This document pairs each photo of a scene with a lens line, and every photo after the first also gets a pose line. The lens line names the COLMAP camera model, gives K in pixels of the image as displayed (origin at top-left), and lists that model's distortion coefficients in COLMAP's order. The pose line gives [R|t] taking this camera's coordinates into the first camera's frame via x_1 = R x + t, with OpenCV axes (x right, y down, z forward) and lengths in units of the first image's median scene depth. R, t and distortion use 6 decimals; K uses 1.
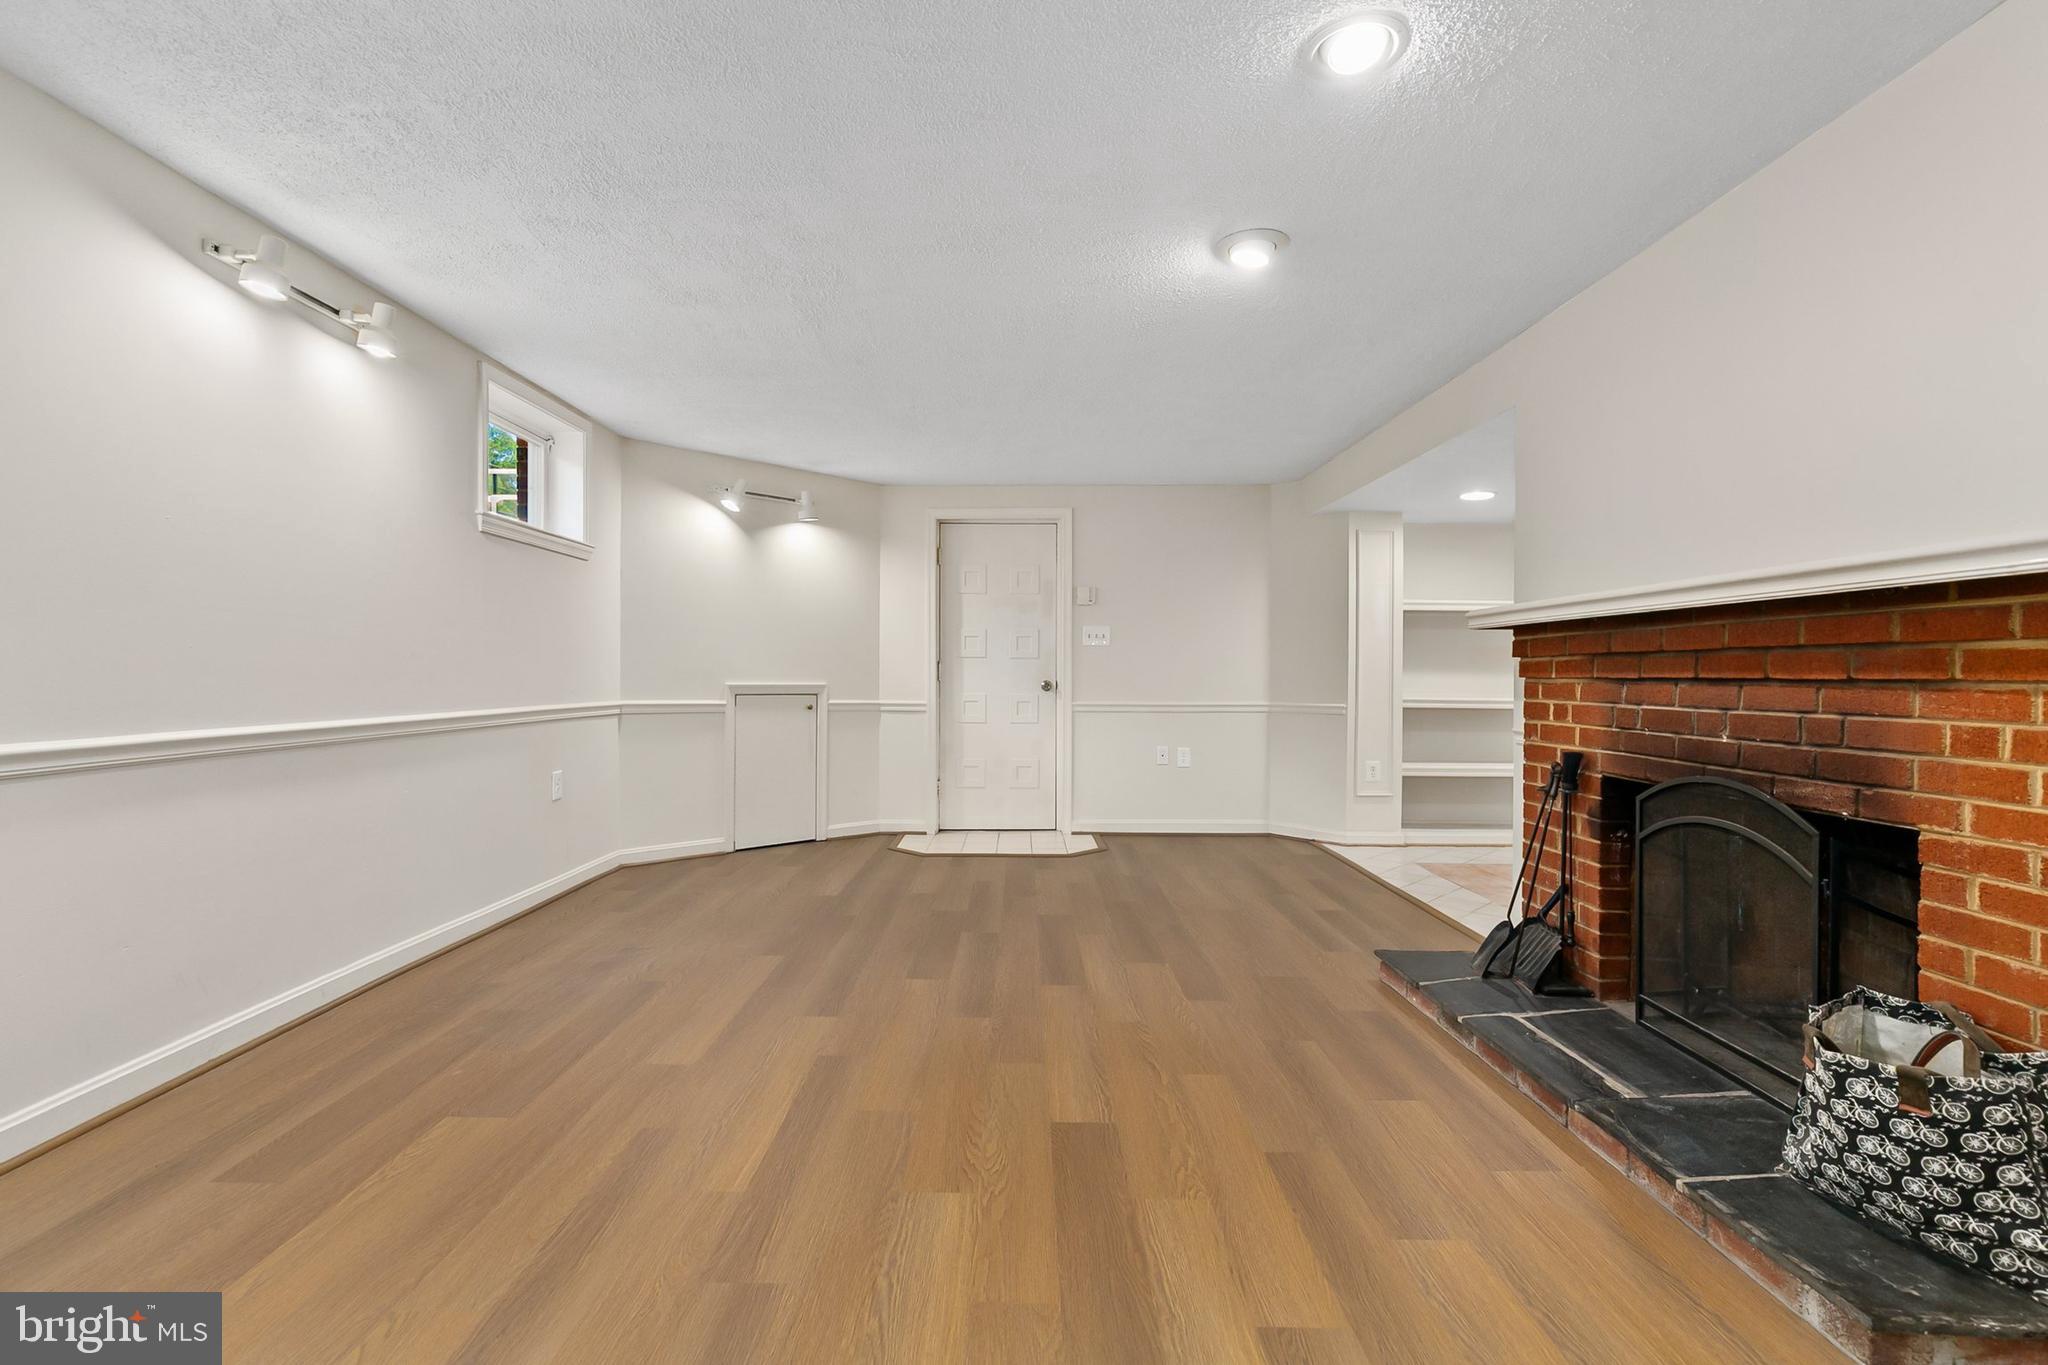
lens RADIAL K [[928.6, 0, 999.7], [0, 928.6, 678.2], [0, 0, 1]] dist [0.010088, -0.000847]
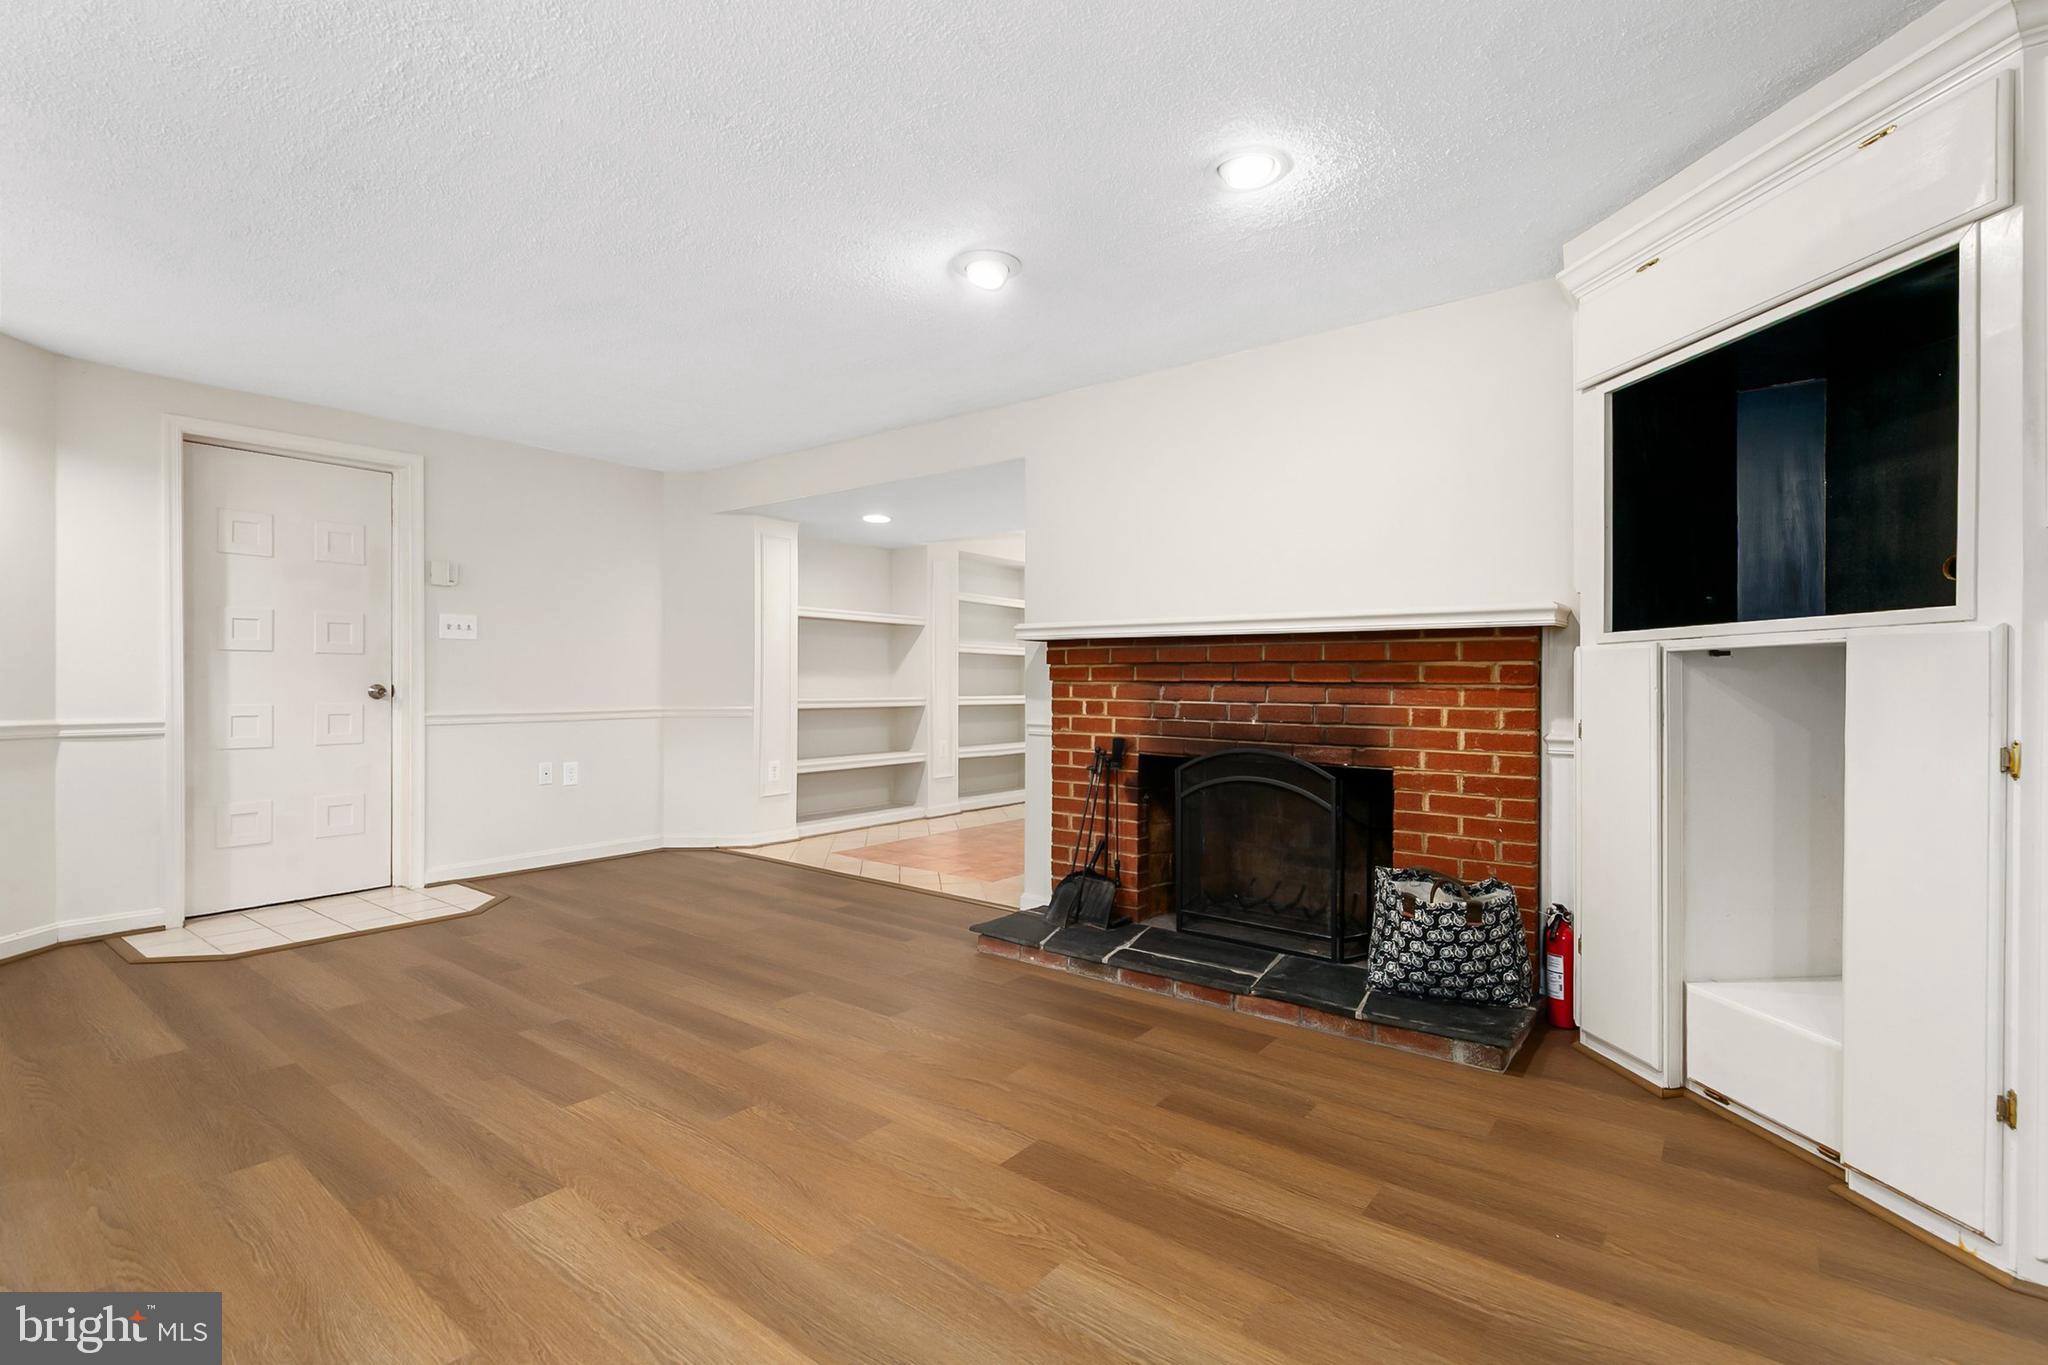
lens RADIAL K [[937.8, 0, 1013.3], [0, 937.8, 677.6], [0, 0, 1]] dist [0.013080, -0.001523]
pose [[0.603718, 0.000040, 0.797198, -0.599093], [0.000731, 1.000000, -0.000604, -0.005169], [-0.797198, 0.000947, 0.603718, 0.375460]]
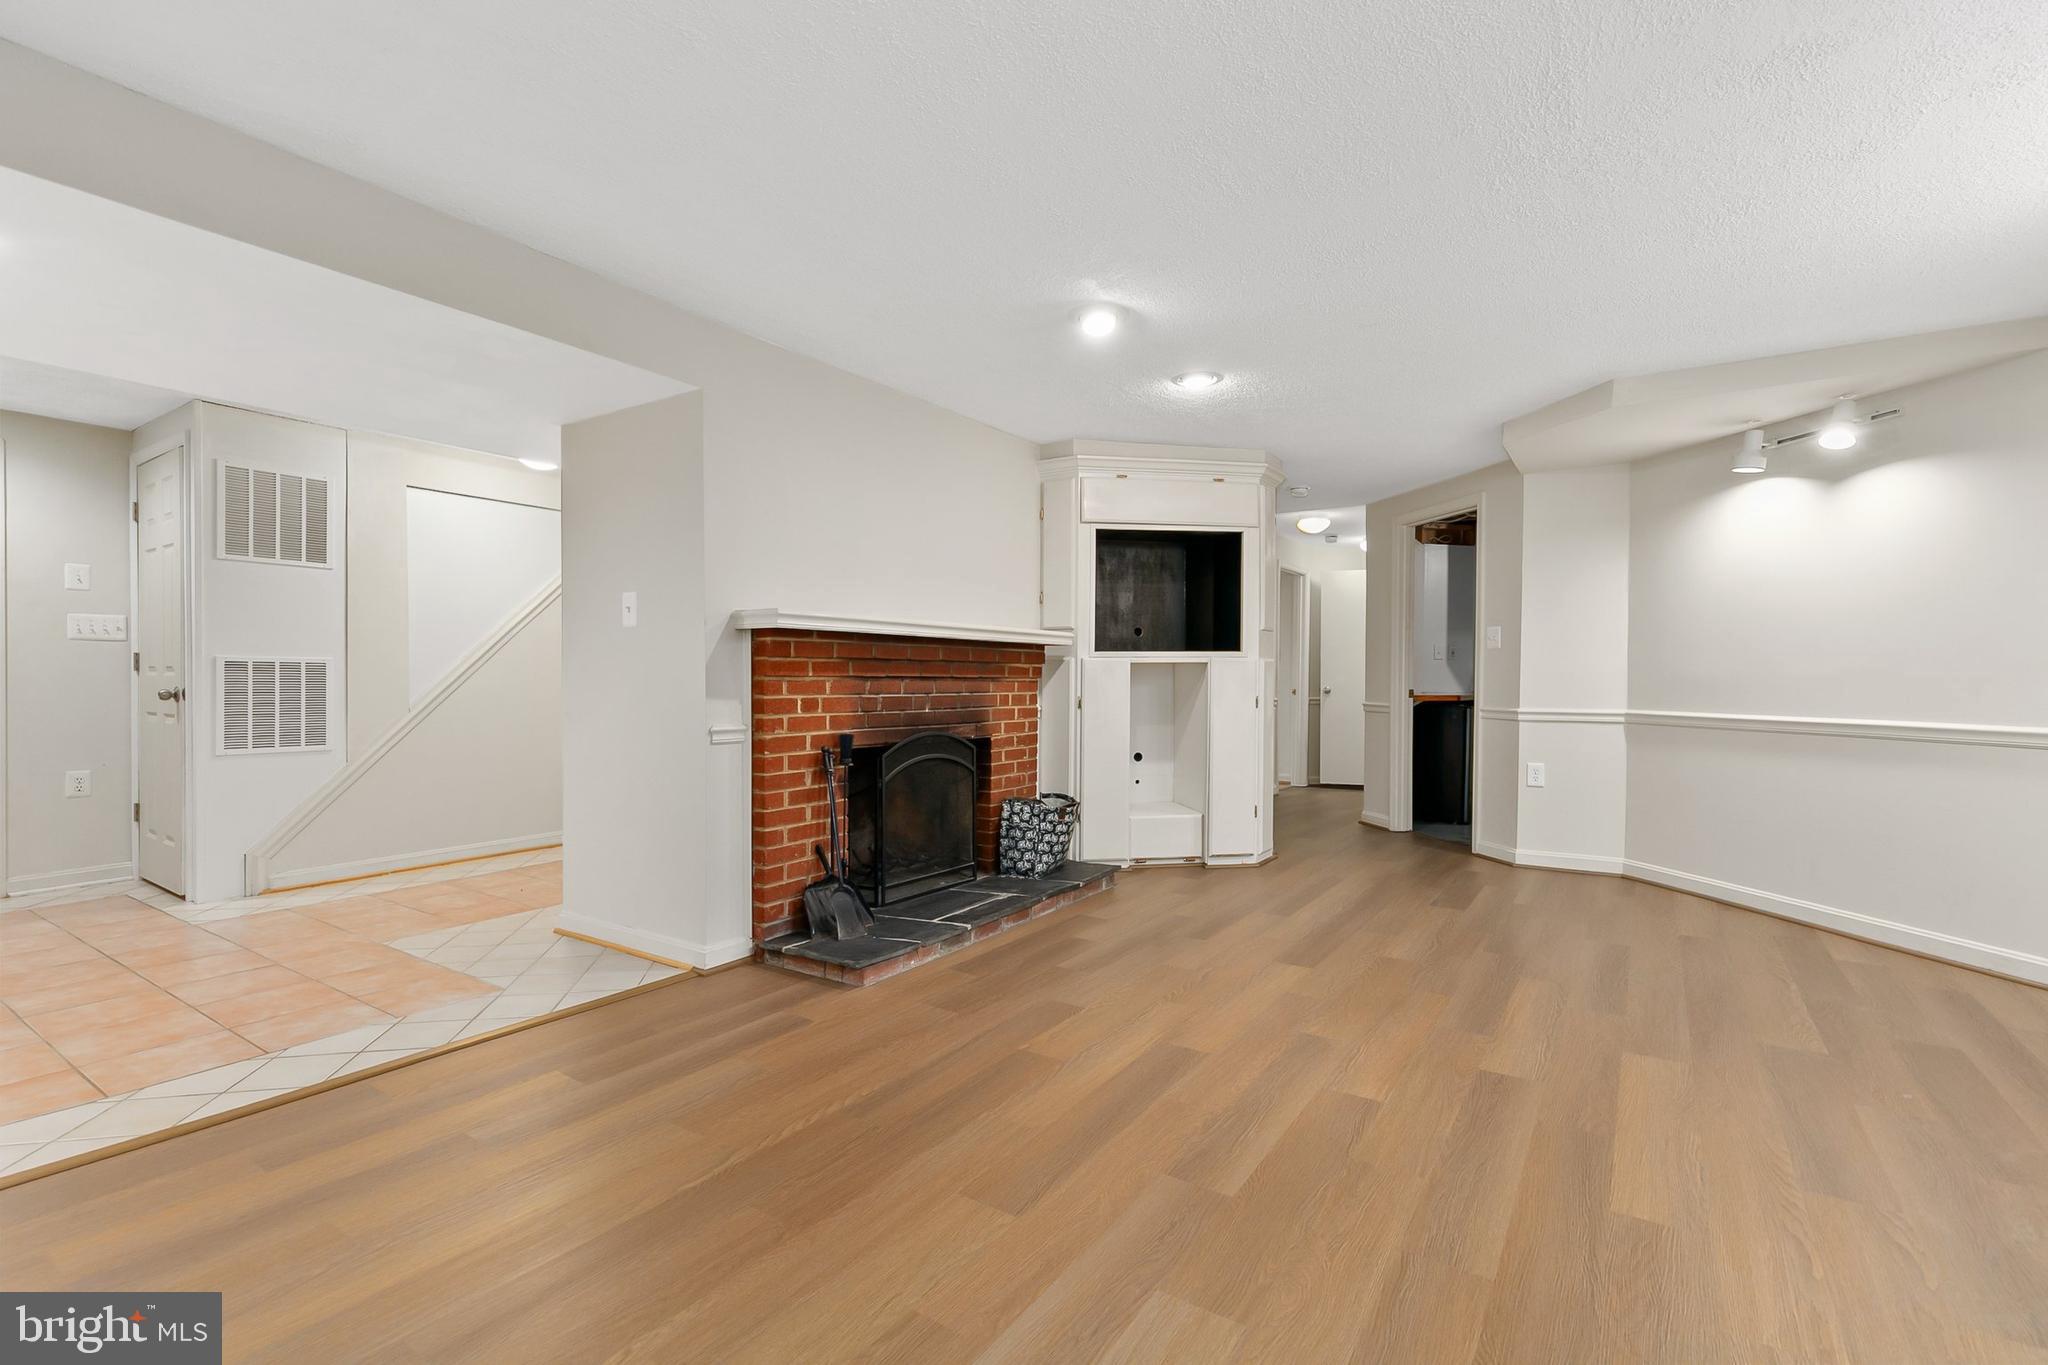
lens RADIAL K [[927.5, 0, 1024.0], [0, 927.5, 682.5], [0, 0, 1]] dist [0.004295, -0.000602]
pose [[-0.844239, -0.009009, 0.535891, -0.317396], [-0.005225, 0.999950, 0.008580, -0.004481], [-0.535942, 0.004444, -0.844243, 2.242590]]
